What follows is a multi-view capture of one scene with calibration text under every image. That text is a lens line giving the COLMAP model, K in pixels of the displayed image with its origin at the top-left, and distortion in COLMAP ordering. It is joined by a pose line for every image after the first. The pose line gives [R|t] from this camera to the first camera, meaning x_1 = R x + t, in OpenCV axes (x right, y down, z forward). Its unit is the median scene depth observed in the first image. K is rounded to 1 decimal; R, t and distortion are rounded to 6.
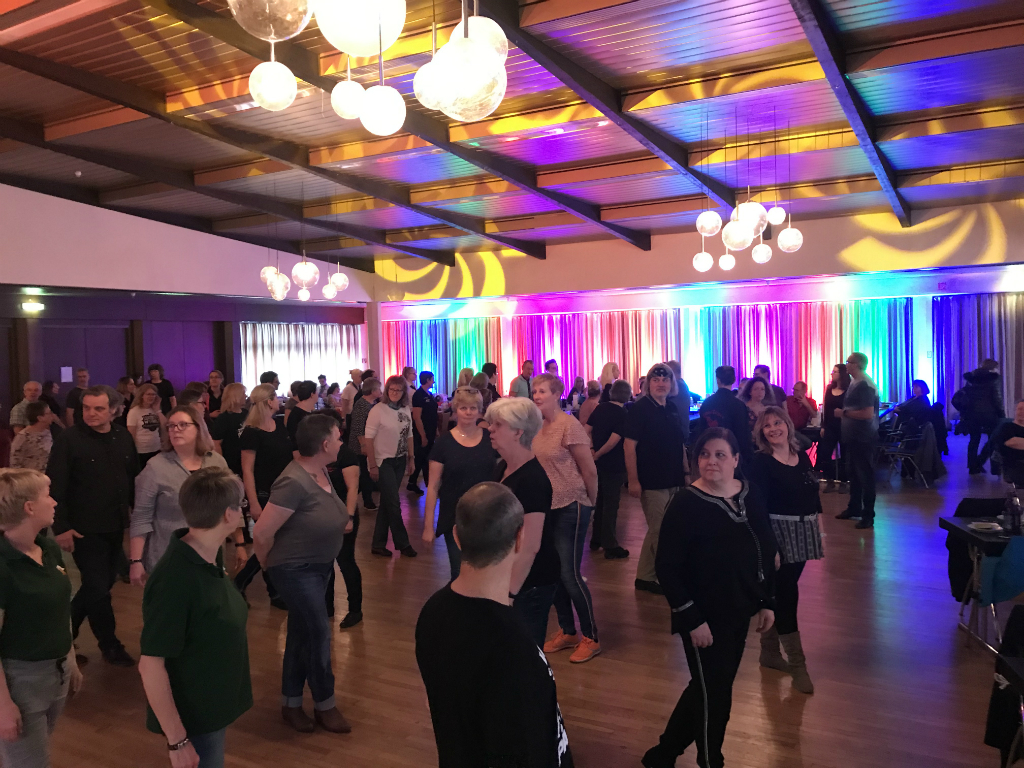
lens RADIAL K [[840.0, 0, 512.0], [0, 840.0, 384.0], [0, 0, 1]] dist [0.065645, -0.102823]
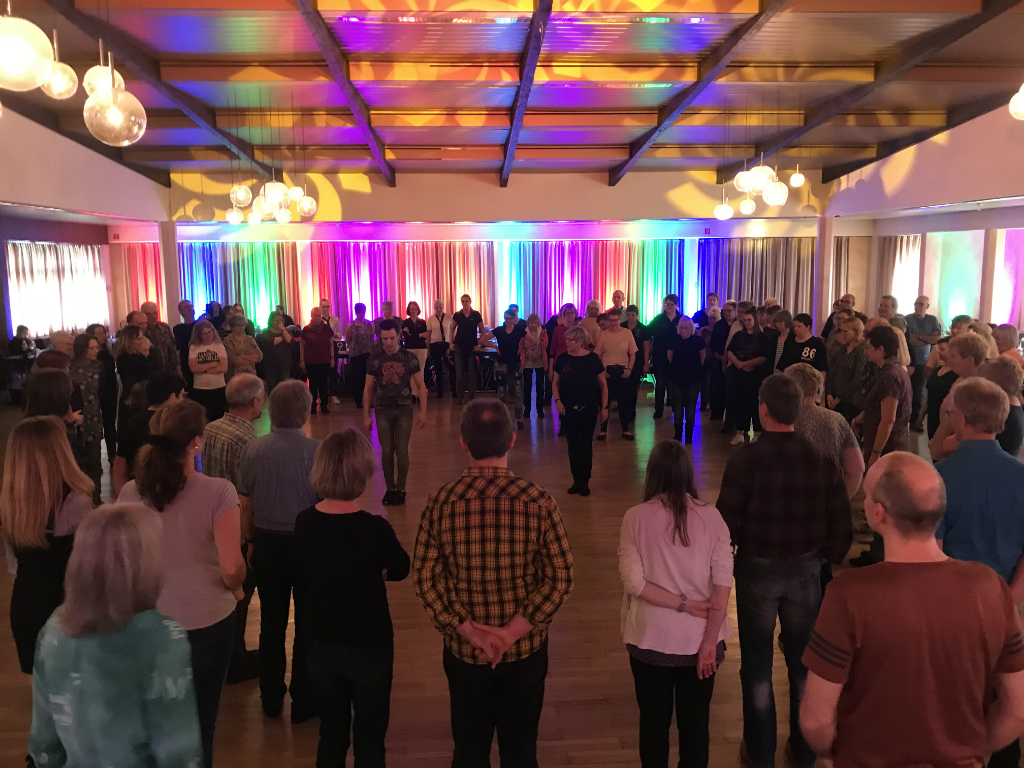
lens RADIAL K [[840.0, 0, 512.0], [0, 840.0, 384.0], [0, 0, 1]] dist [0.065645, -0.102823]
pose [[0.830649, -0.062801, 0.553244, -0.381450], [0.013690, 0.995622, 0.092463, -0.006437], [-0.556629, -0.069230, 0.827872, 0.074102]]
